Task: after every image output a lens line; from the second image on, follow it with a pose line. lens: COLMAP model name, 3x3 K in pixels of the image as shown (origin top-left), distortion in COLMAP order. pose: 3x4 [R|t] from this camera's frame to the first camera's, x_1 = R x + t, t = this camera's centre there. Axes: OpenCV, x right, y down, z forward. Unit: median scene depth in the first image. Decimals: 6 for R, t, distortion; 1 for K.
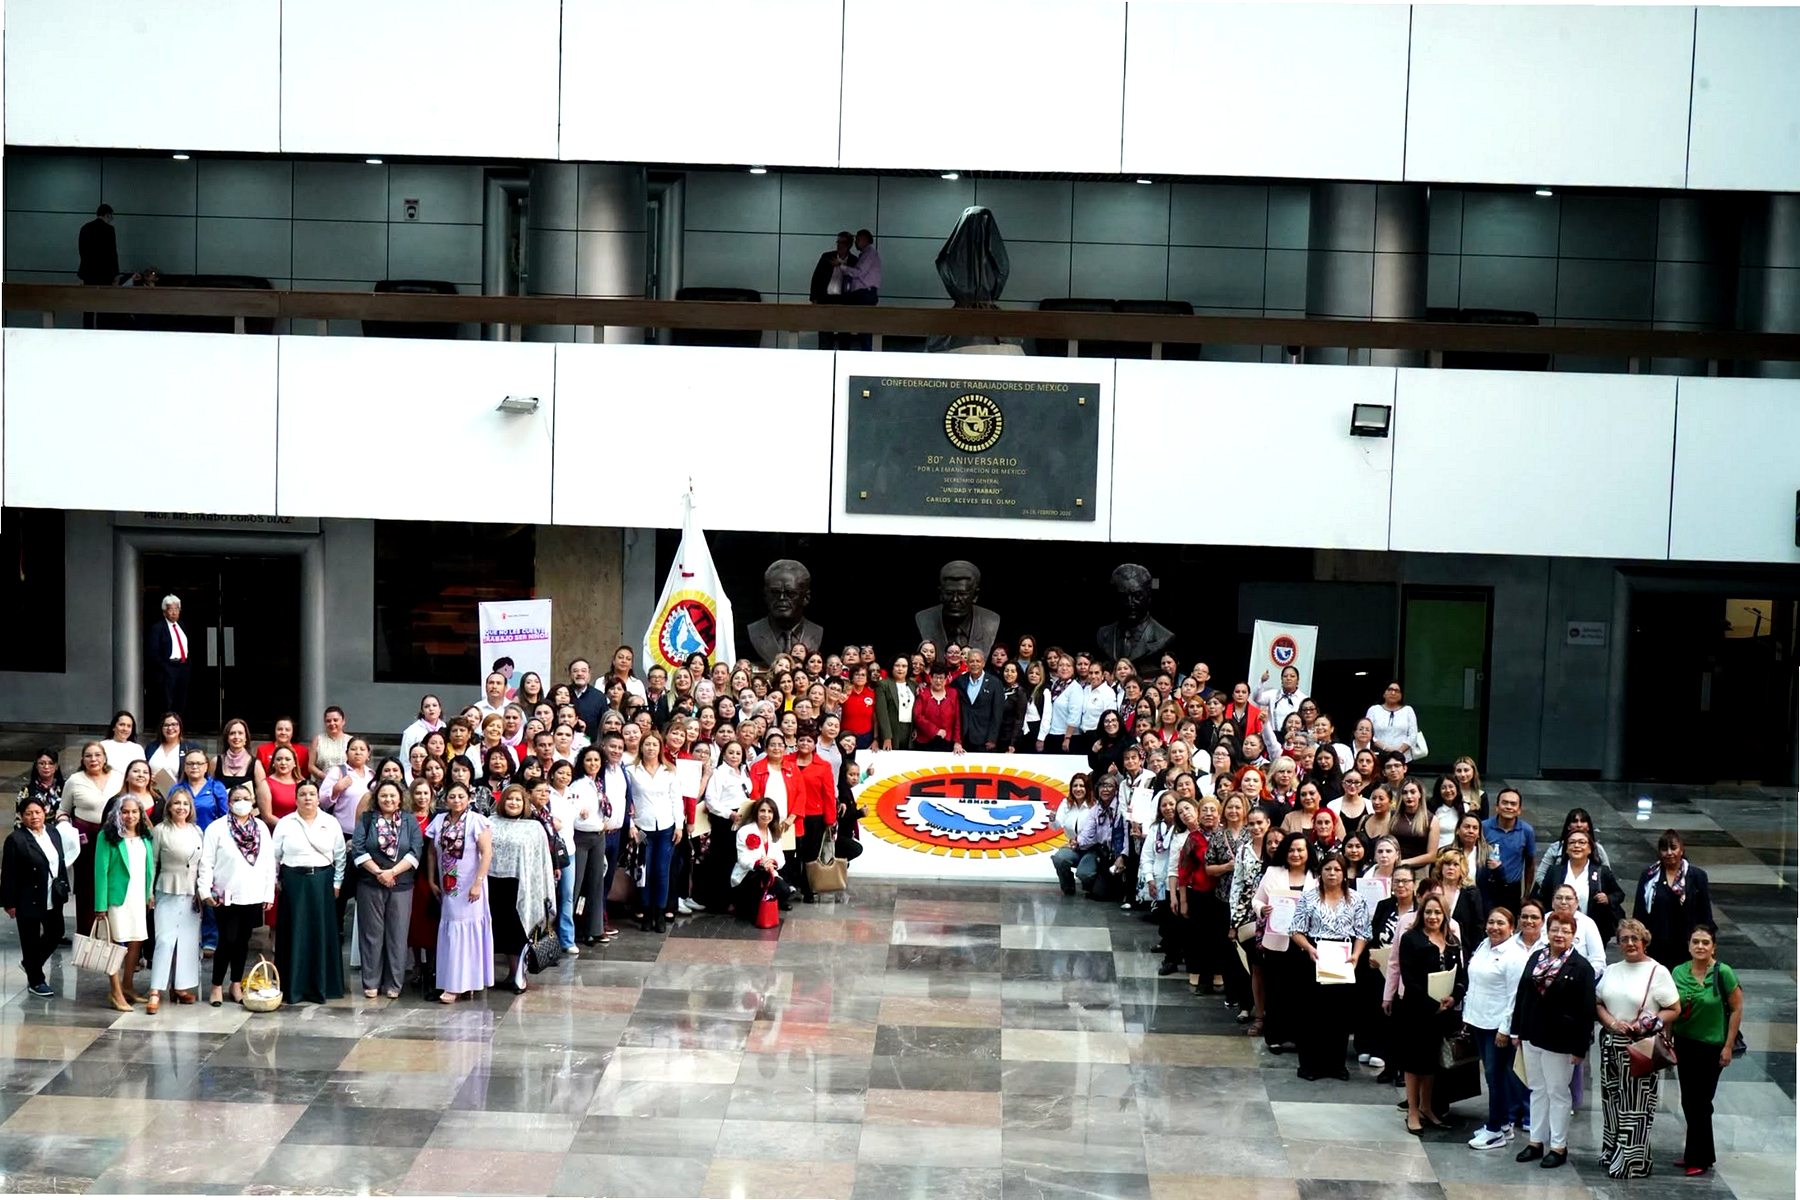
lens RADIAL K [[3287.8, 0, 900.0], [0, 3287.8, 600.0], [0, 0, 1]] dist [-0.008216, 0.026106]
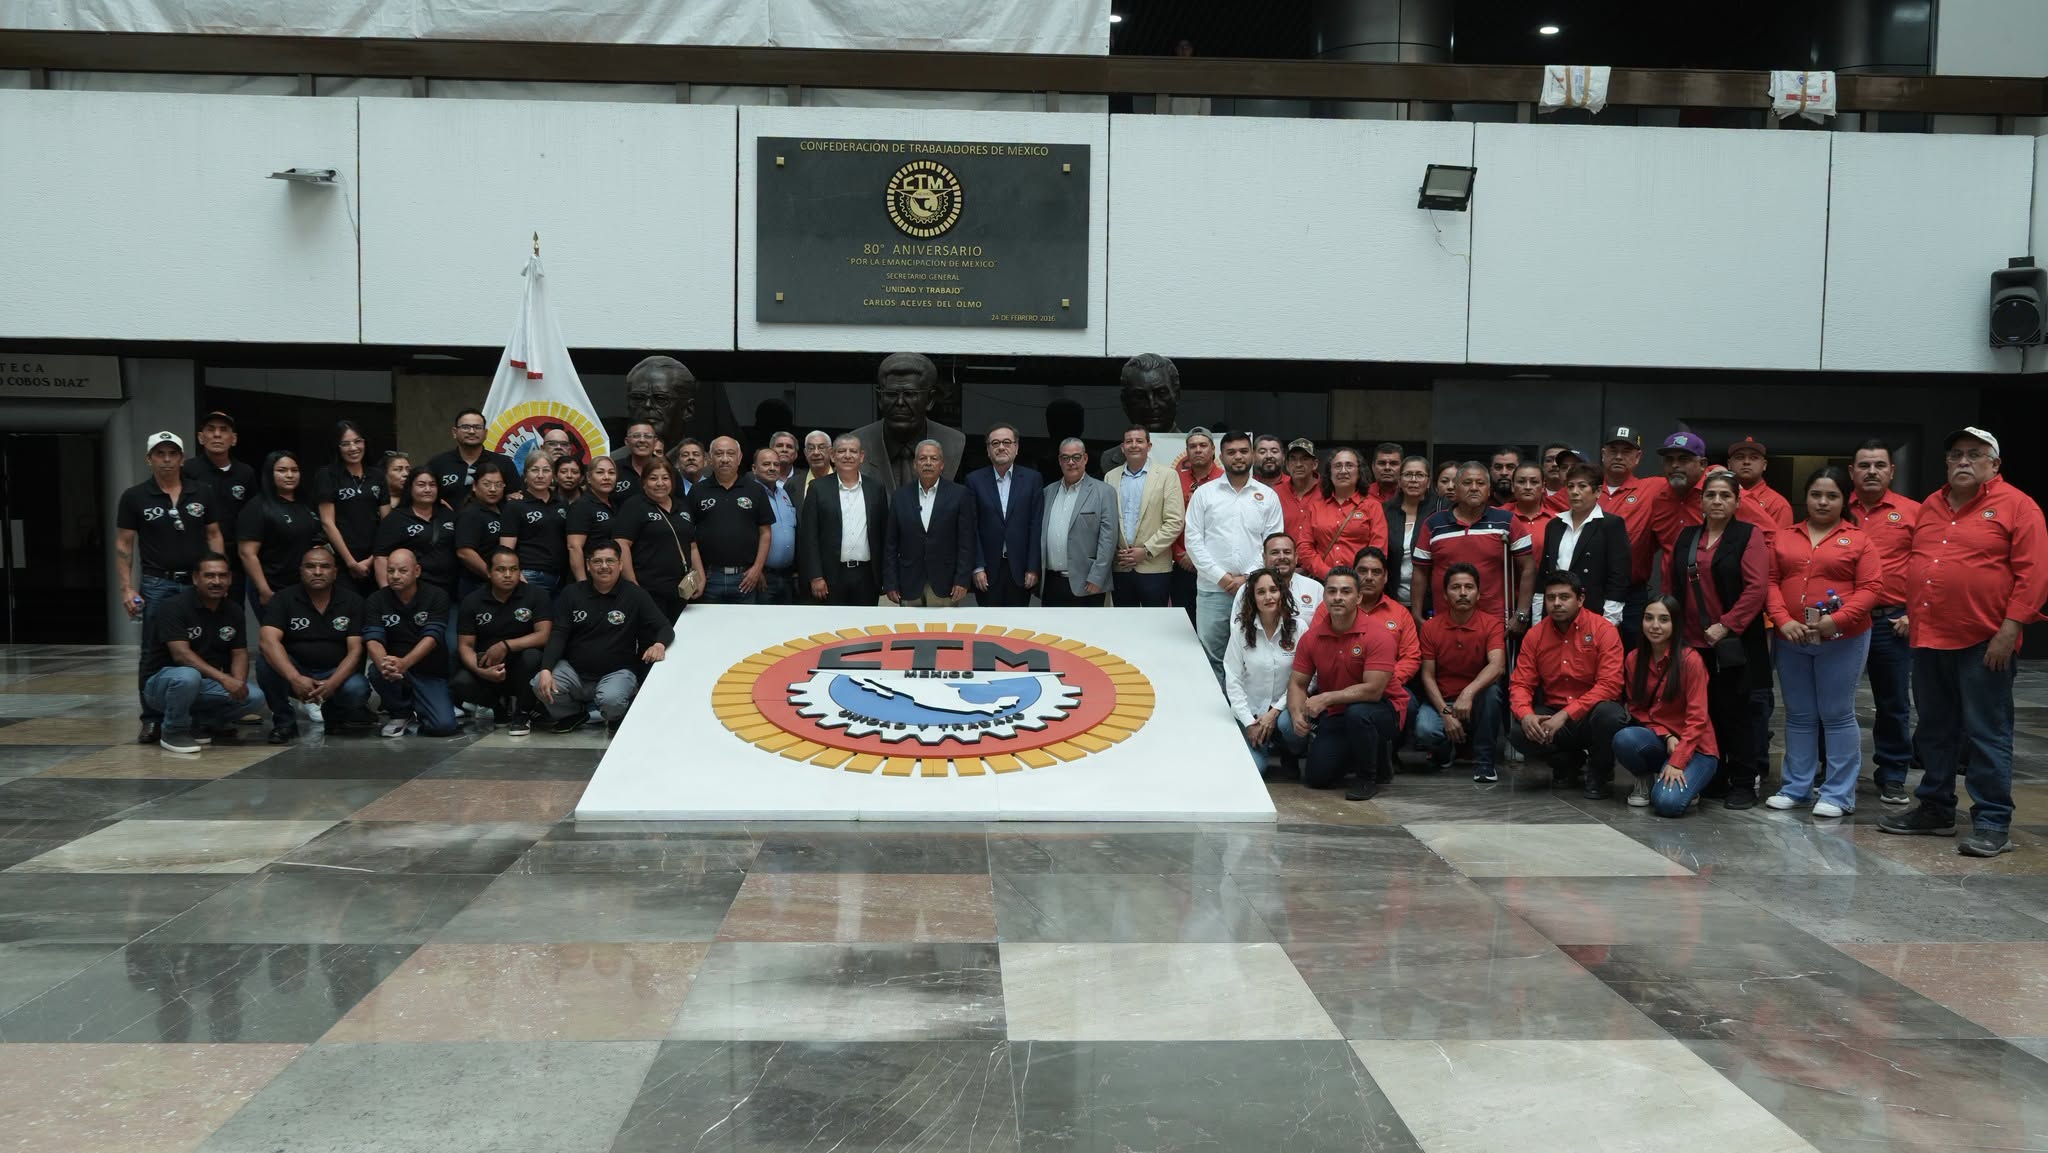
lens RADIAL K [[1678.0, 0, 1024.0], [0, 1678.0, 576.5], [0, 0, 1]] dist [-0.002571, 0.006172]
pose [[0.997087, -0.017867, 0.074156, 0.015165], [0.021048, 0.998882, -0.042337, 0.049449], [-0.073316, 0.043775, 0.996348, 0.619233]]
